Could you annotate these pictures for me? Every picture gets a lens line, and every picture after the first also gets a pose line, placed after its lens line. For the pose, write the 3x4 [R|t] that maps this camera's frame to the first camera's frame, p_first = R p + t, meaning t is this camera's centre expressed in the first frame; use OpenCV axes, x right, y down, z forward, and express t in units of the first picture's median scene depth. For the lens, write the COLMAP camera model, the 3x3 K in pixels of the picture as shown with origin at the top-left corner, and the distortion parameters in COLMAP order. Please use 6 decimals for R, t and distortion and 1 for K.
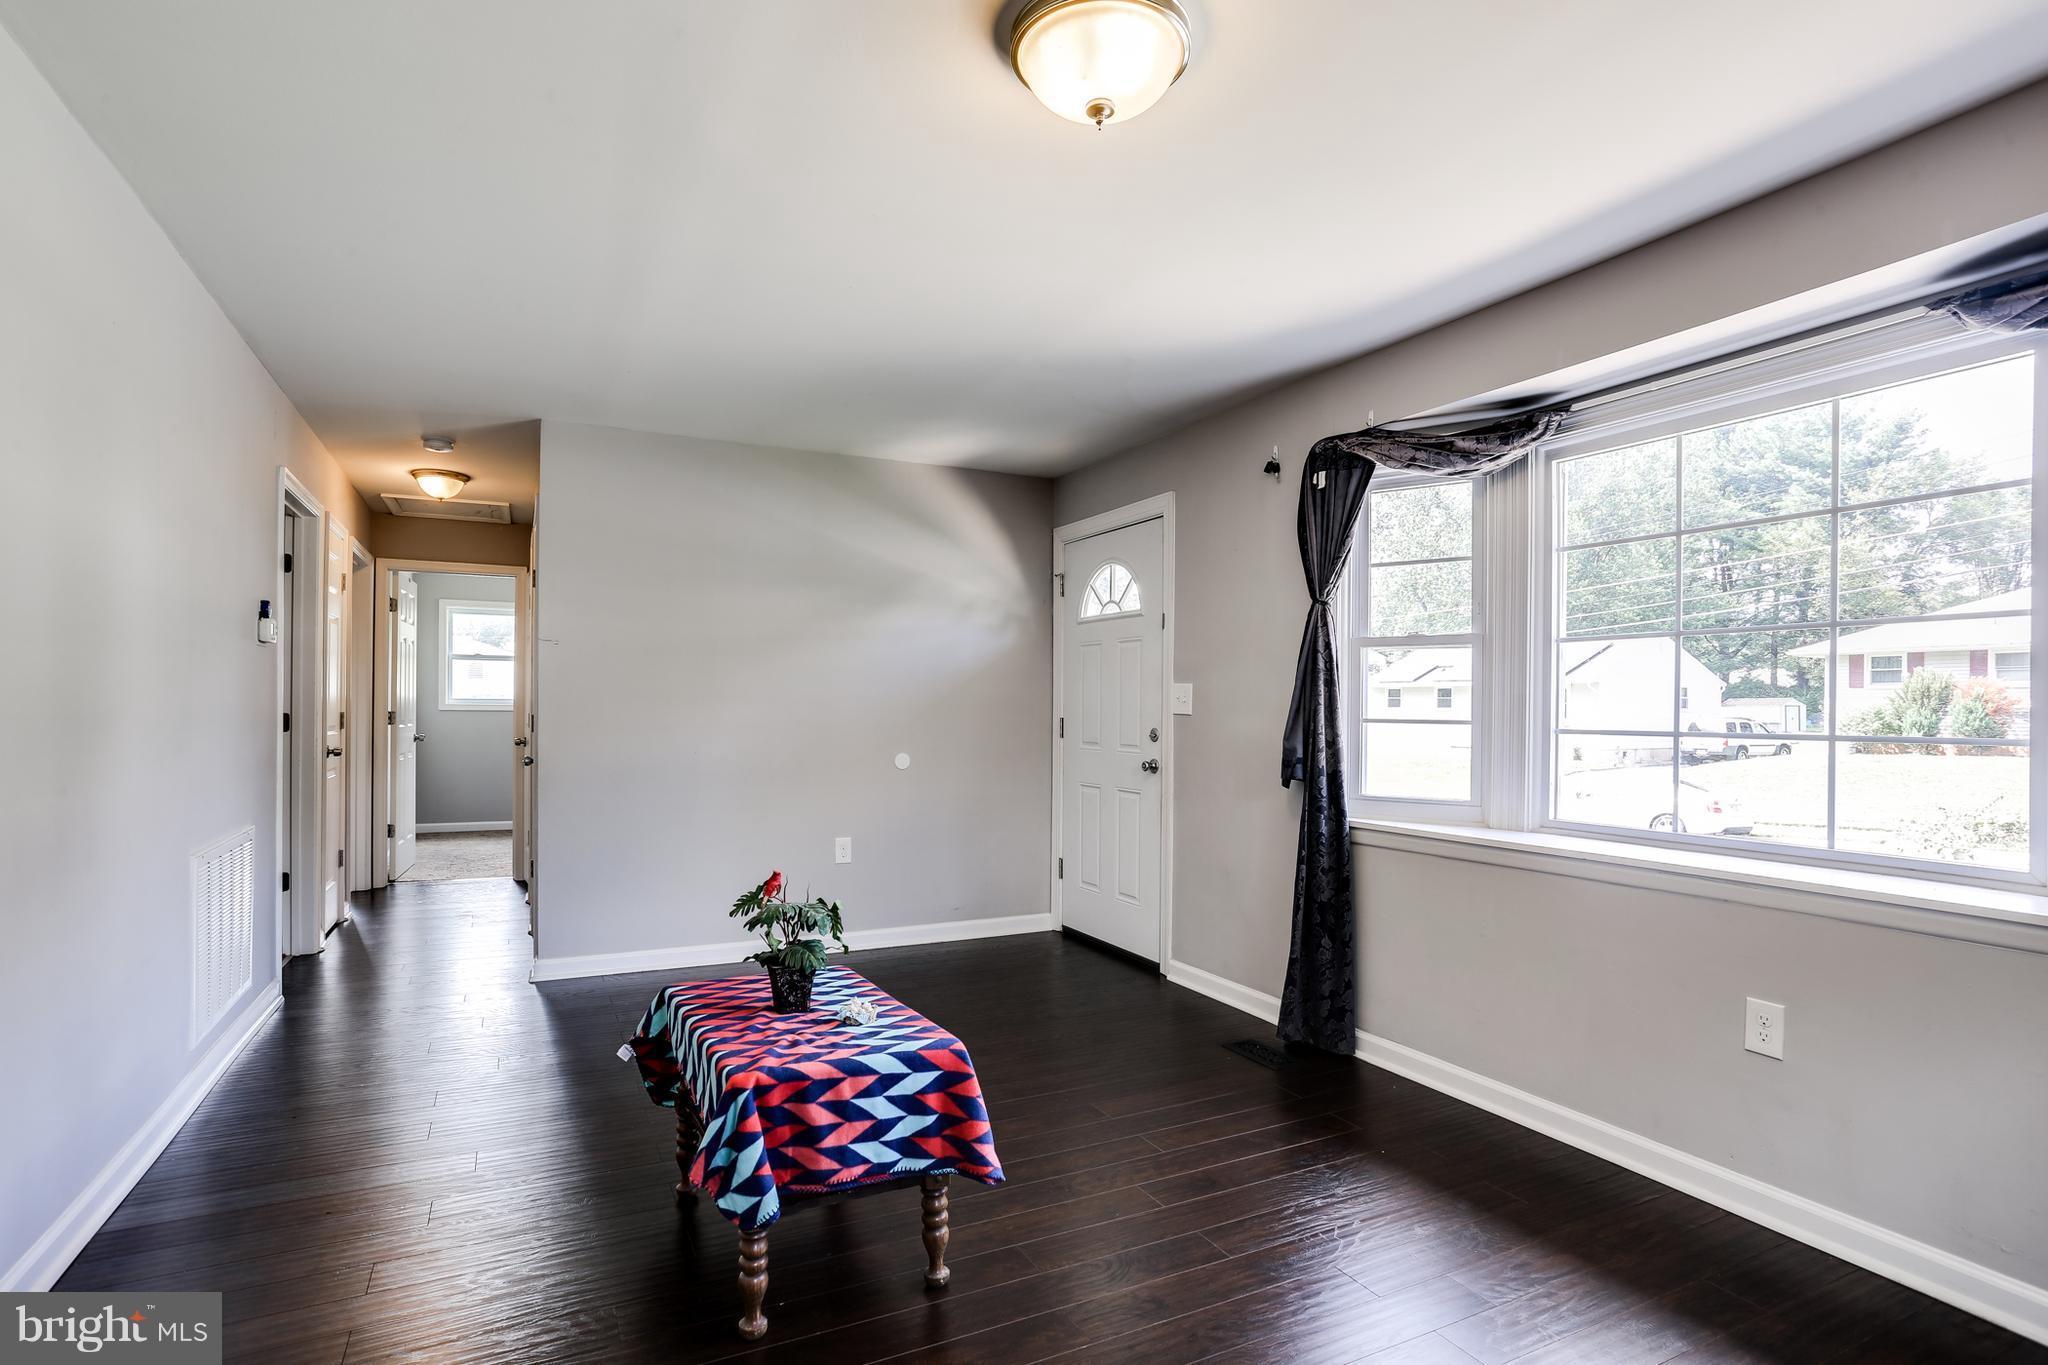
lens RADIAL K [[1004.1, 0, 1008.4], [0, 1004.1, 714.6], [0, 0, 1]] dist [-0.049675, 0.017840]
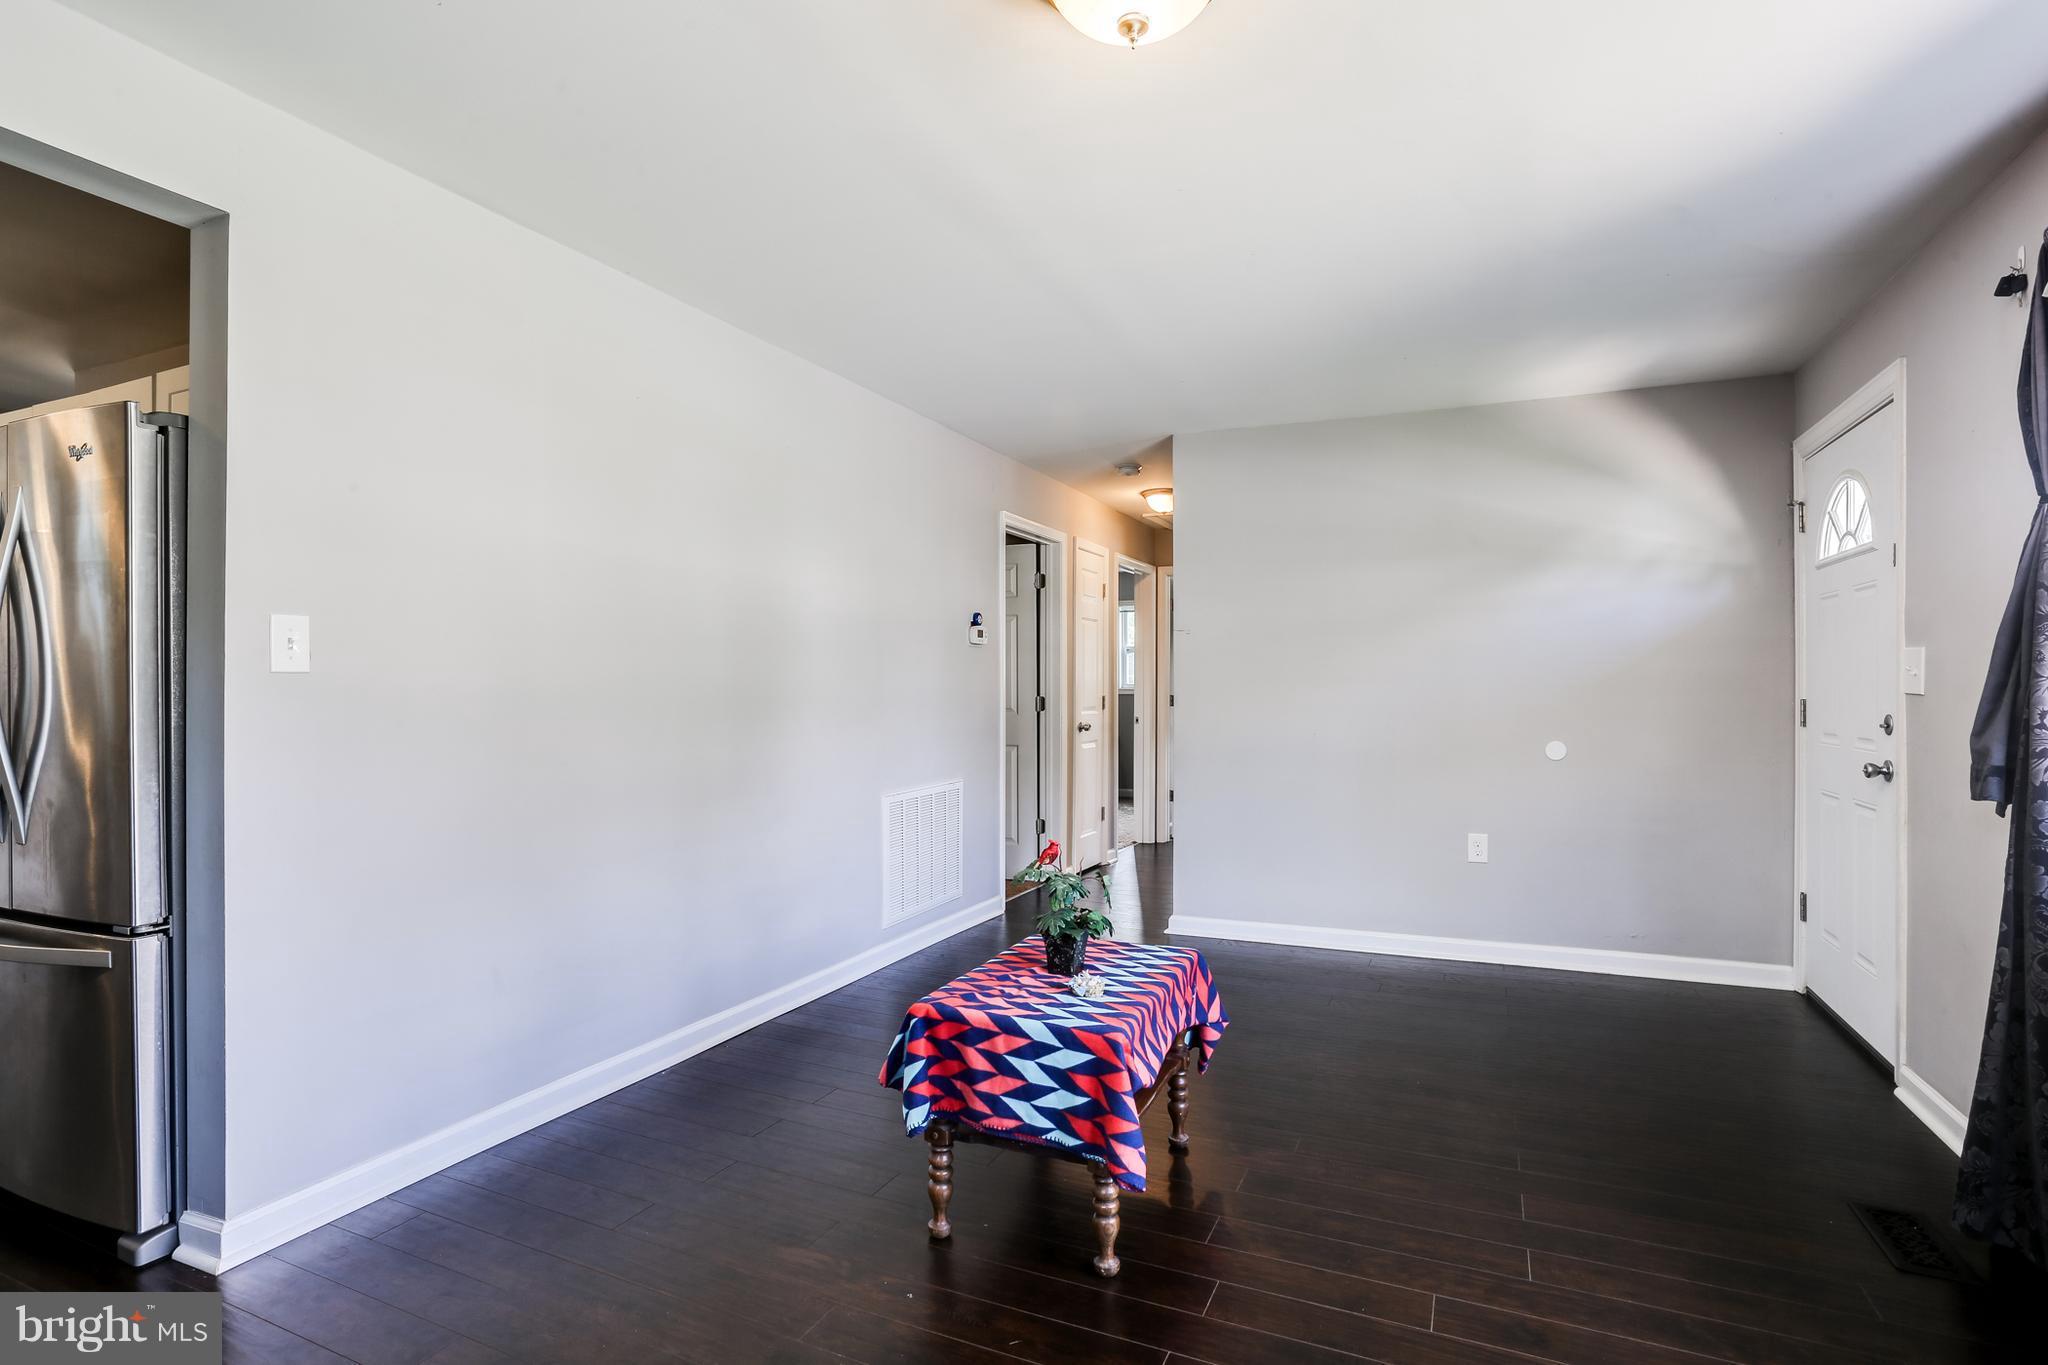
lens RADIAL K [[1004.1, 0, 1019.2], [0, 1004.1, 683.8], [0, 0, 1]] dist [-0.049675, 0.017840]
pose [[0.632030, -0.011013, -0.774865, 0.659640], [0.002170, 0.999920, -0.012441, -0.001198], [0.774941, 0.006181, 0.632004, 0.312652]]
